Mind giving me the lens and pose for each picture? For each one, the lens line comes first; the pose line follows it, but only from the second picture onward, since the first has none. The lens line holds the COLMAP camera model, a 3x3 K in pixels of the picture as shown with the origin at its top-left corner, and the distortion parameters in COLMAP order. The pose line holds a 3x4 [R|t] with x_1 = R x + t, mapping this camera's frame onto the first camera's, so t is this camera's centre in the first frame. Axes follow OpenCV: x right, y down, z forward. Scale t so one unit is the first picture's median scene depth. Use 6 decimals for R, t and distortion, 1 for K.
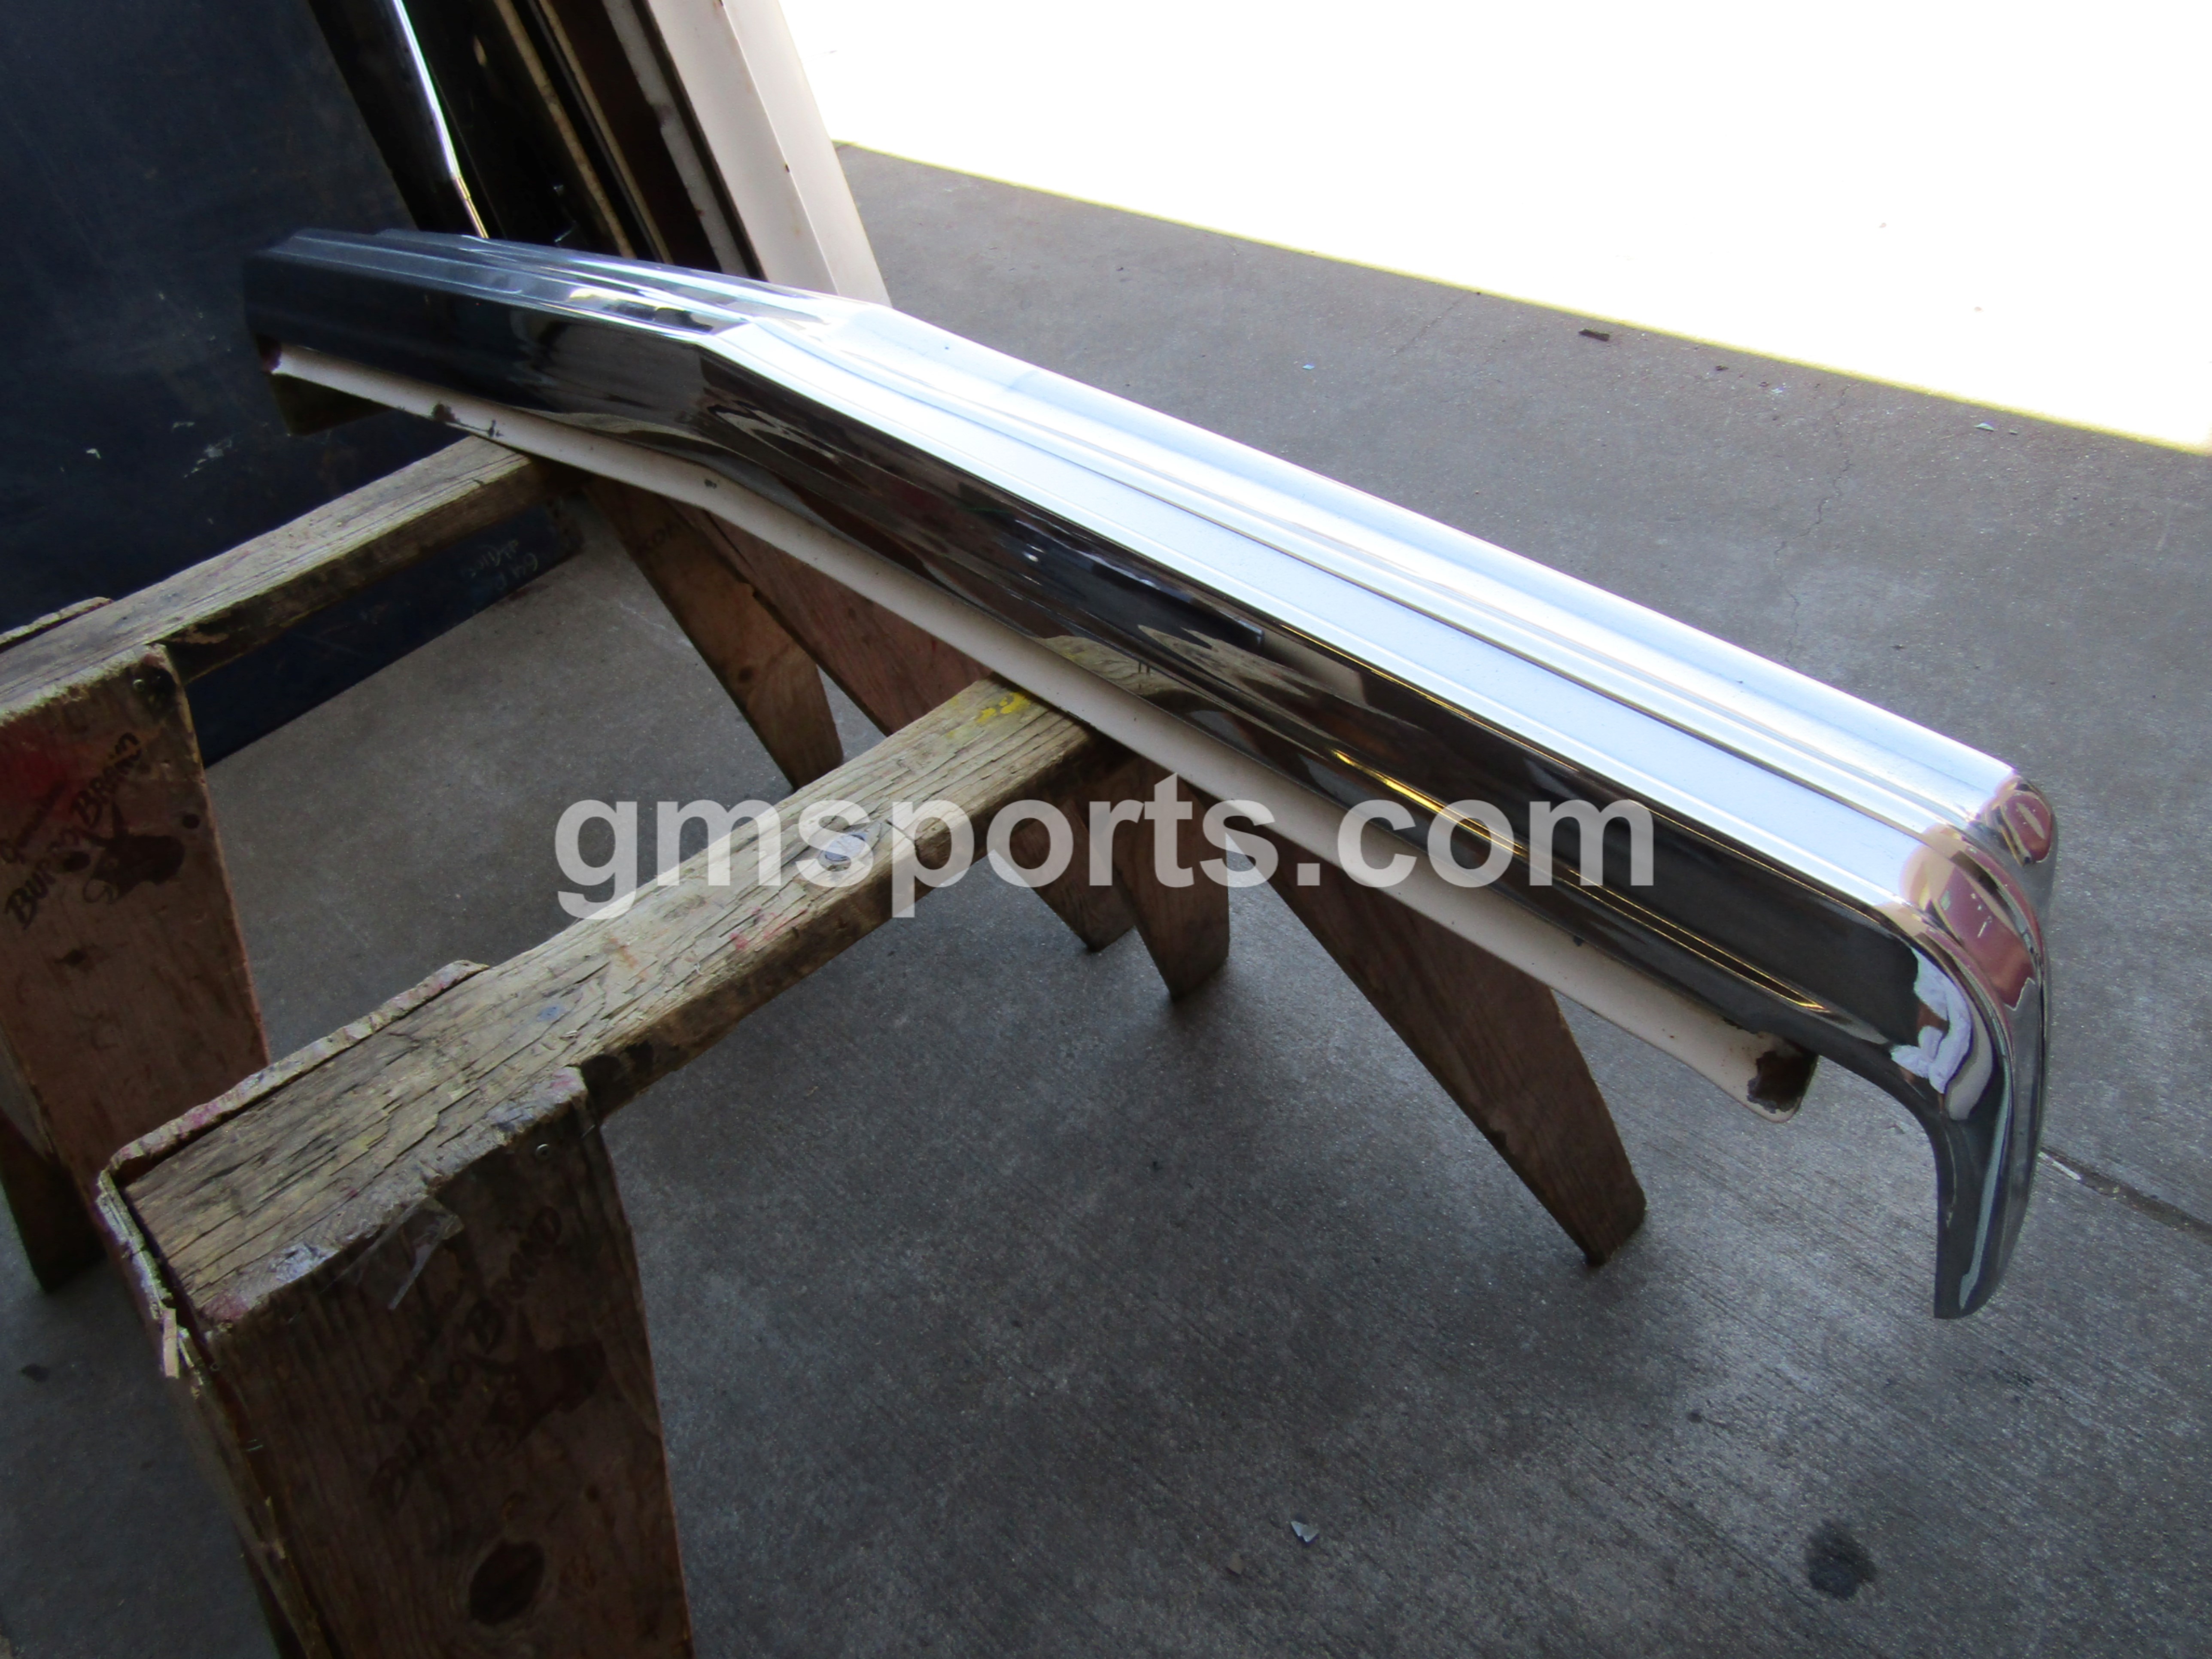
lens RADIAL K [[1577.1, 0, 1106.0], [0, 1577.1, 829.5], [0, 0, 1]] dist [0.000168, 0.002868]
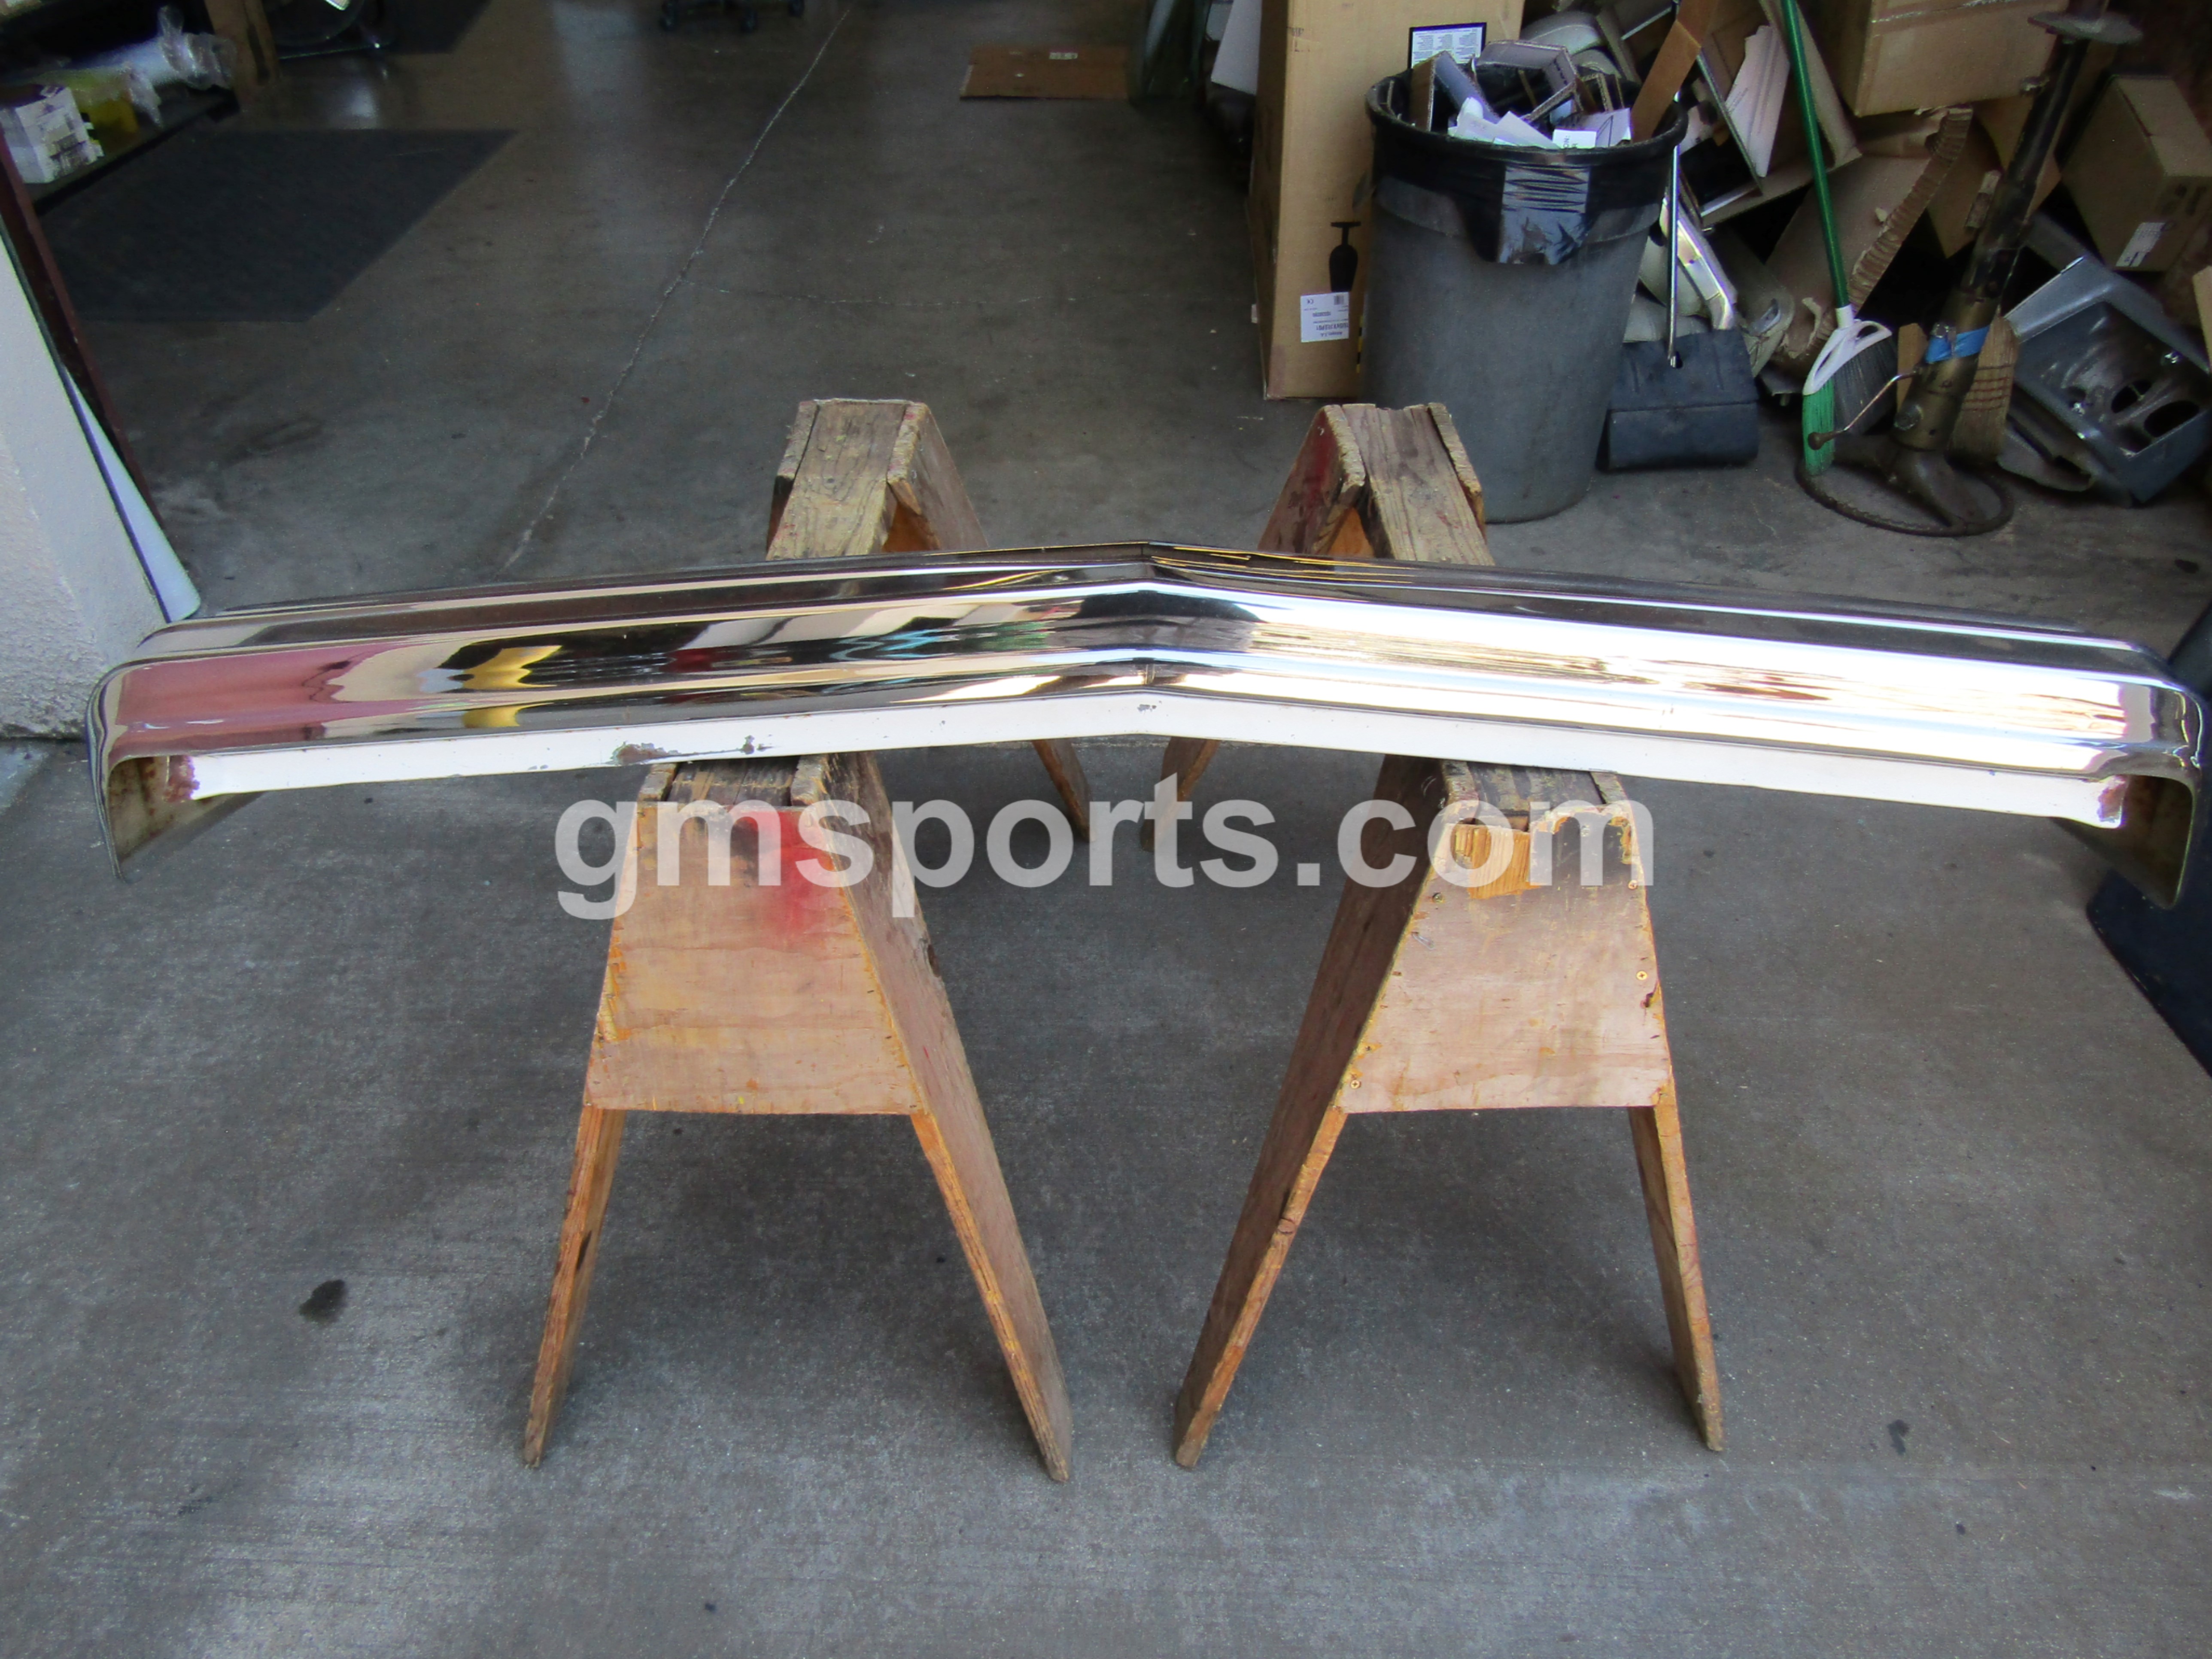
lens RADIAL K [[1599.3, 0, 1106.0], [0, 1599.3, 829.5], [0, 0, 1]] dist [-0.001004, 0.001190]
pose [[-0.715325, 0.516437, -0.470747, 0.388375], [-0.389844, 0.264154, 0.882181, -1.099944], [0.579941, 0.814565, 0.012373, 0.964427]]
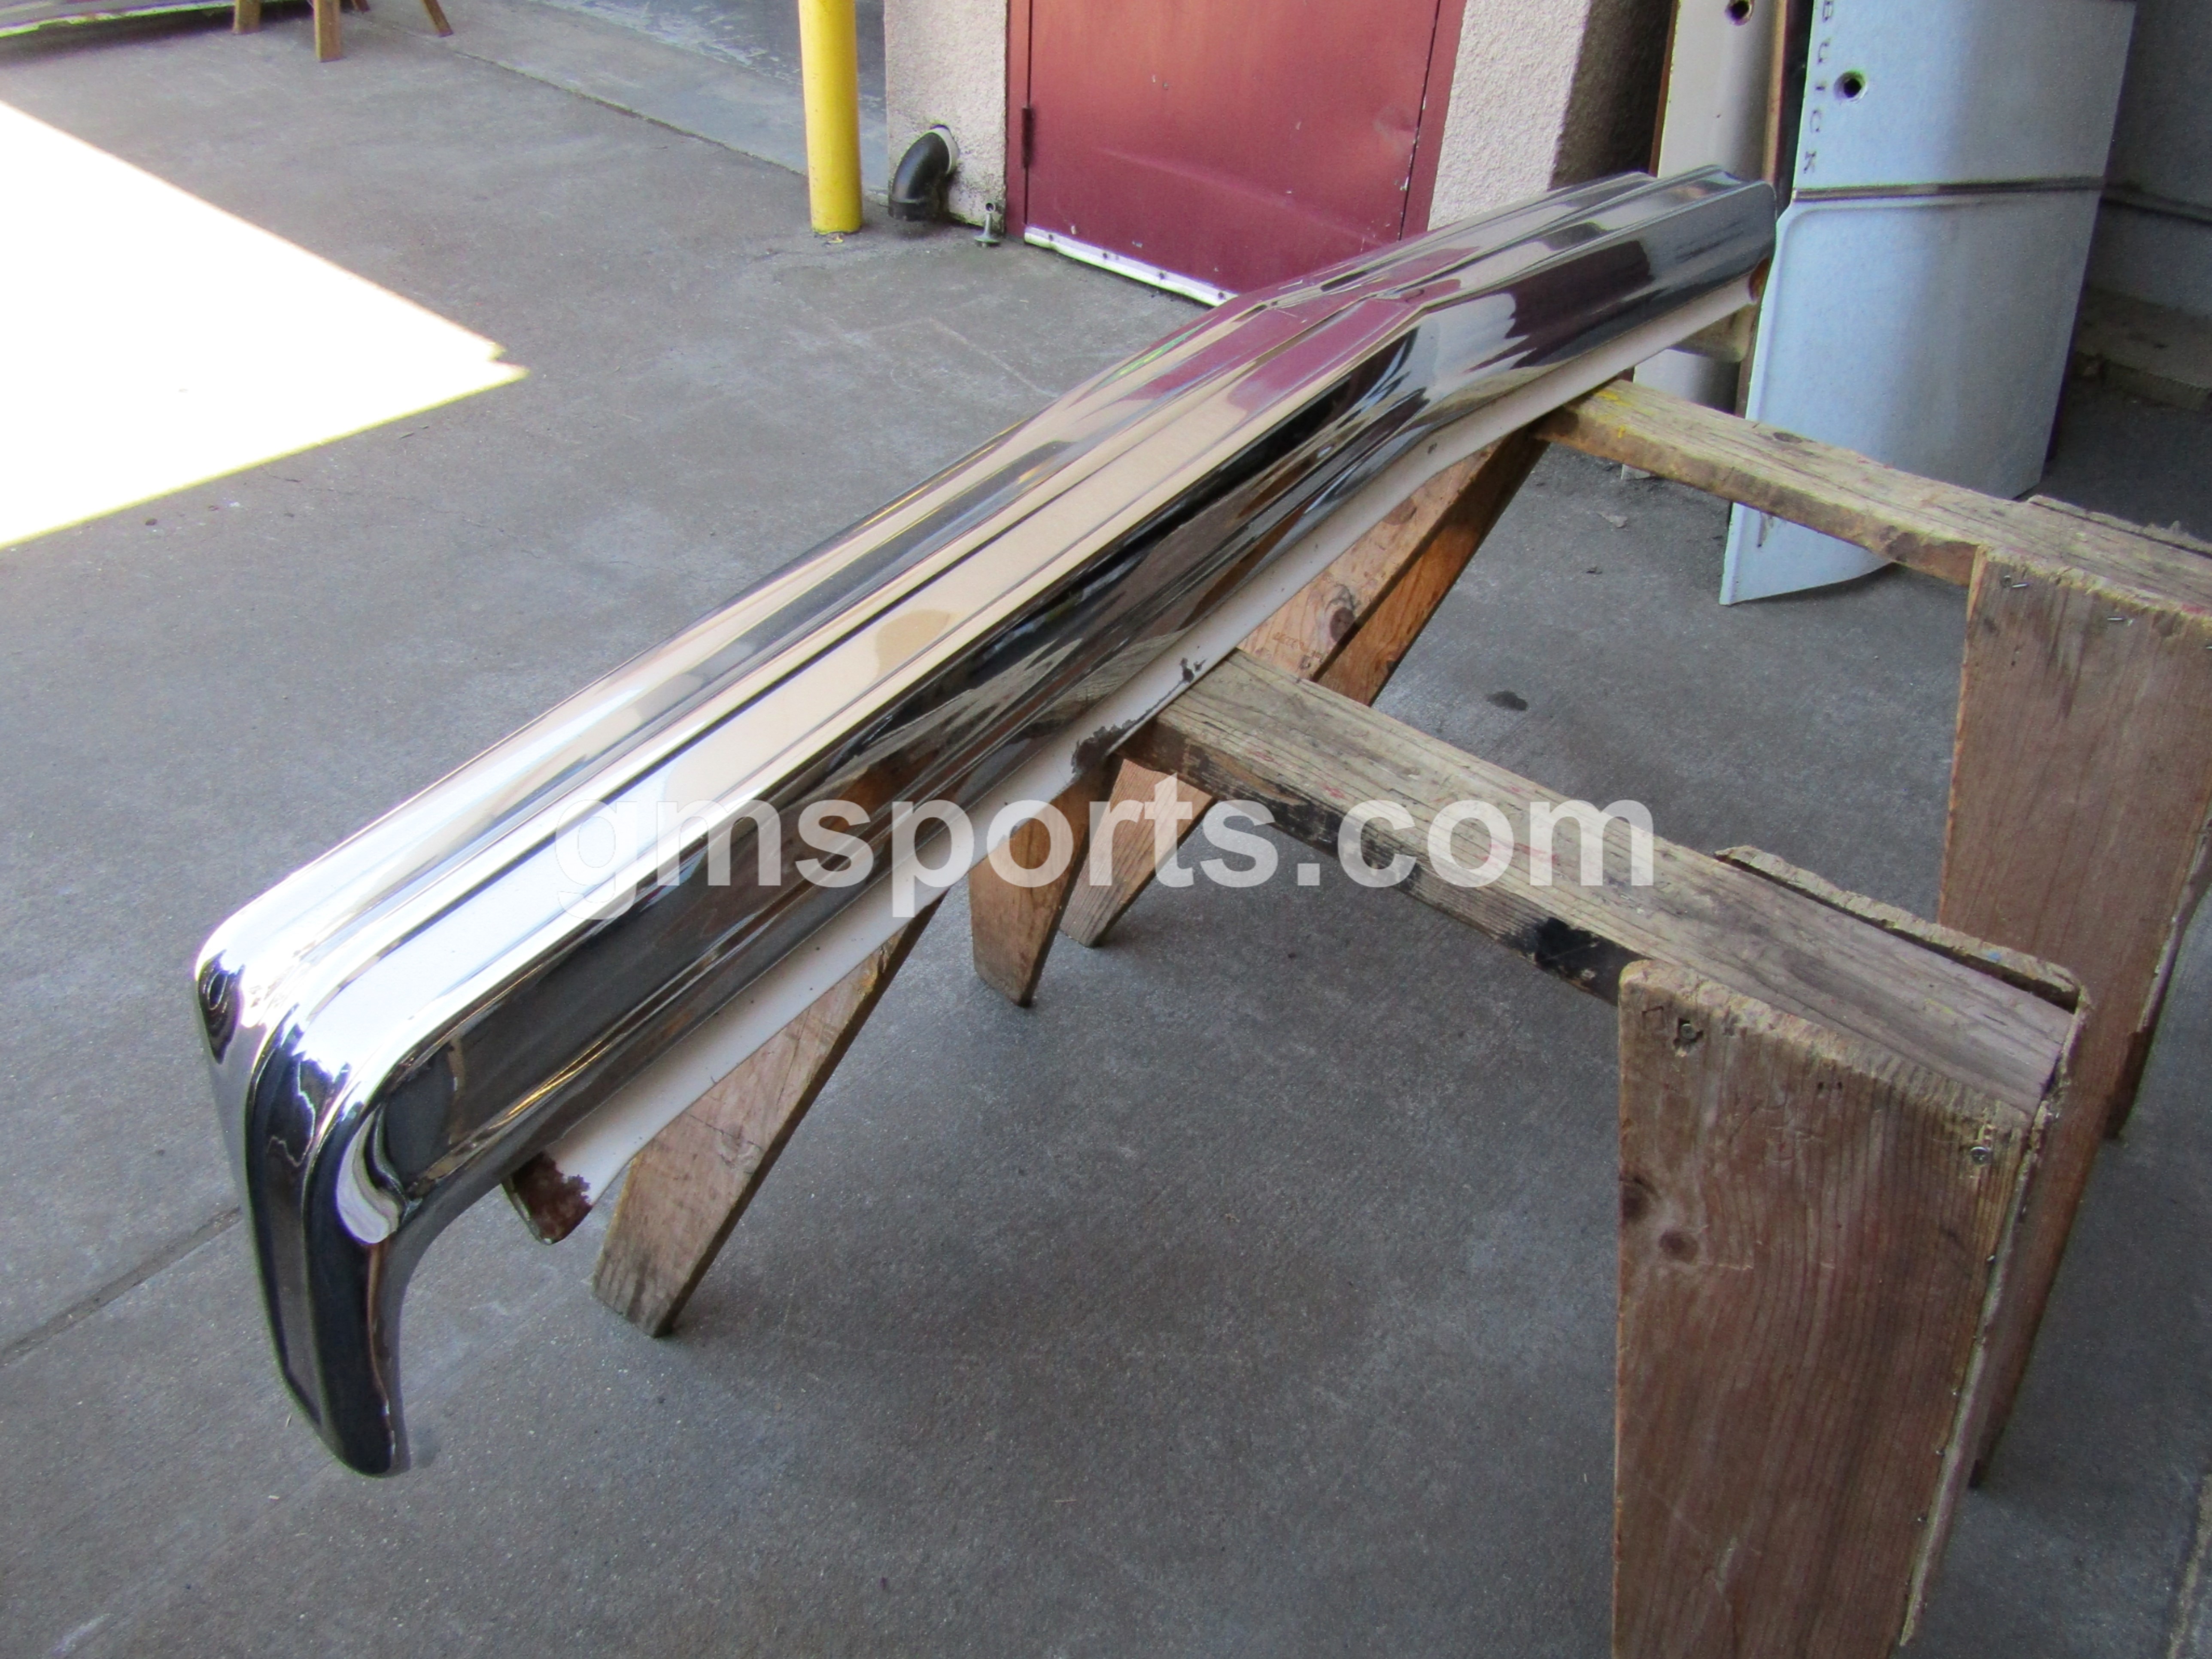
lens RADIAL K [[1579.4, 0, 1097.6], [0, 1579.4, 805.2], [0, 0, 1]] dist [0.021631, -0.025384]
pose [[-0.095204, -0.531136, 0.841921, -1.061305], [0.606059, 0.640020, 0.472298, -0.599568], [-0.789701, 0.555219, 0.260967, 0.894014]]
